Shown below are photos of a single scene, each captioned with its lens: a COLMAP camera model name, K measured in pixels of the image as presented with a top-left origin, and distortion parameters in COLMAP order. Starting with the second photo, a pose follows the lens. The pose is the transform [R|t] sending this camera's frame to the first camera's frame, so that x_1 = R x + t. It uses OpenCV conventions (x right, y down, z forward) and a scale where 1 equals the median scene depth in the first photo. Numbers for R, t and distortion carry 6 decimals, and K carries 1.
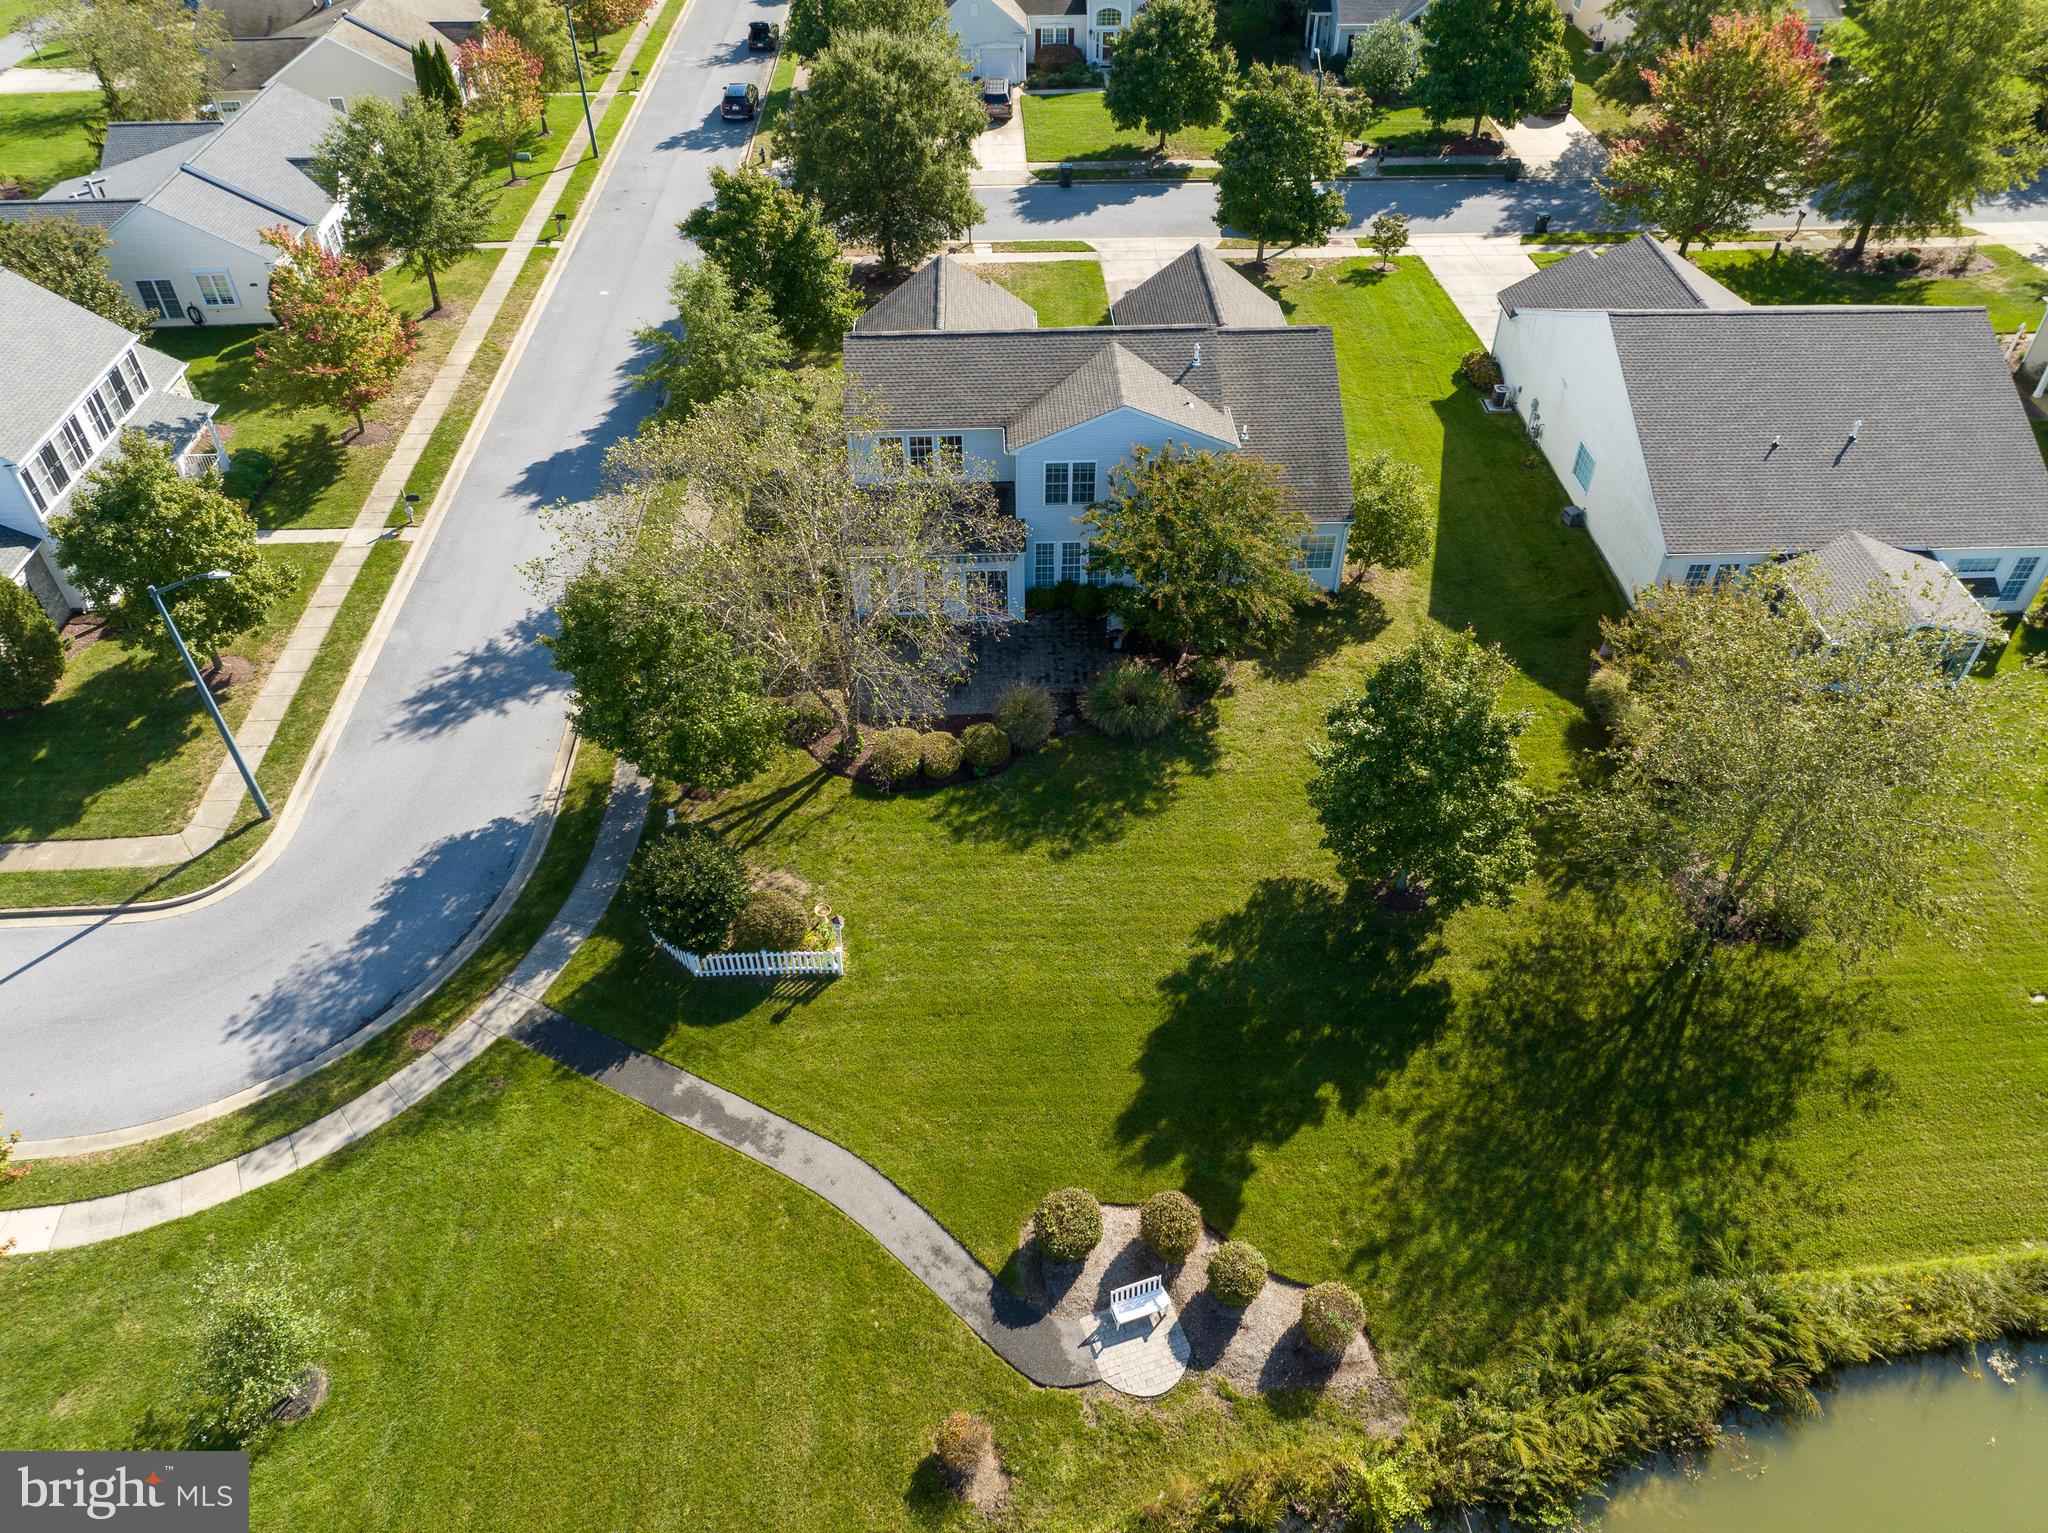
lens RADIAL K [[1439.5, 0, 1024.0], [0, 1439.5, 766.5], [0, 0, 1]] dist [-0.036464, 0.002971]
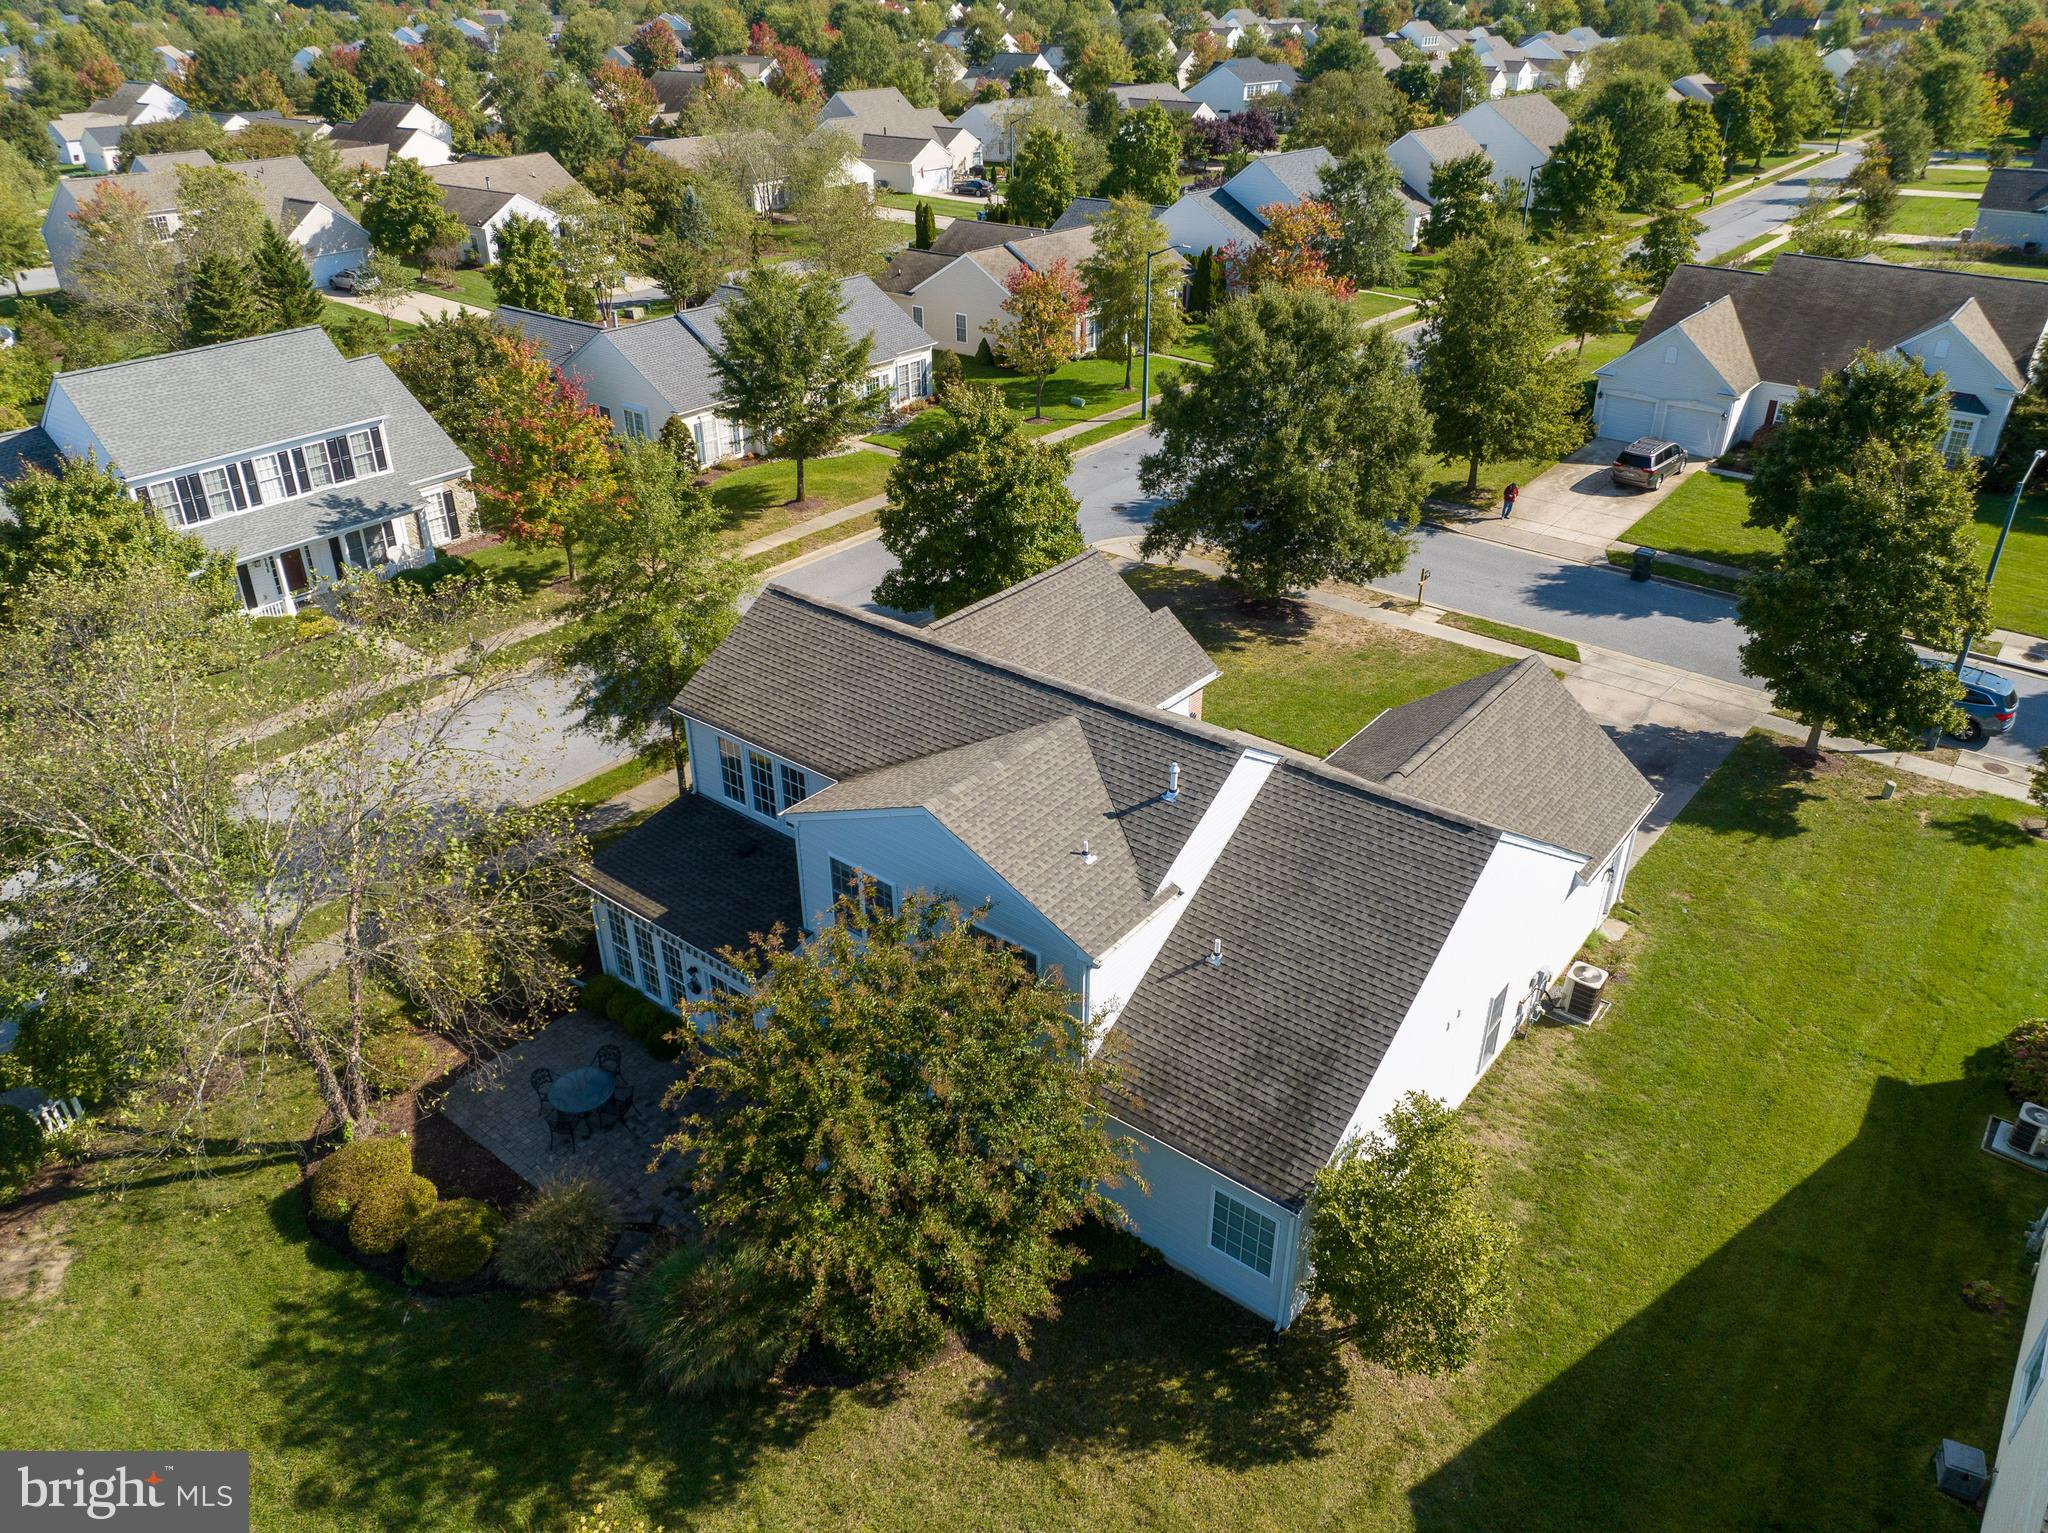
lens RADIAL K [[1439.5, 0, 1024.0], [0, 1439.5, 766.5], [0, 0, 1]] dist [-0.036464, 0.002971]
pose [[0.756275, 0.324396, -0.568169, 0.368295], [-0.445432, 0.891369, -0.083976, -0.214221], [0.479207, 0.316589, 0.818616, 0.509824]]
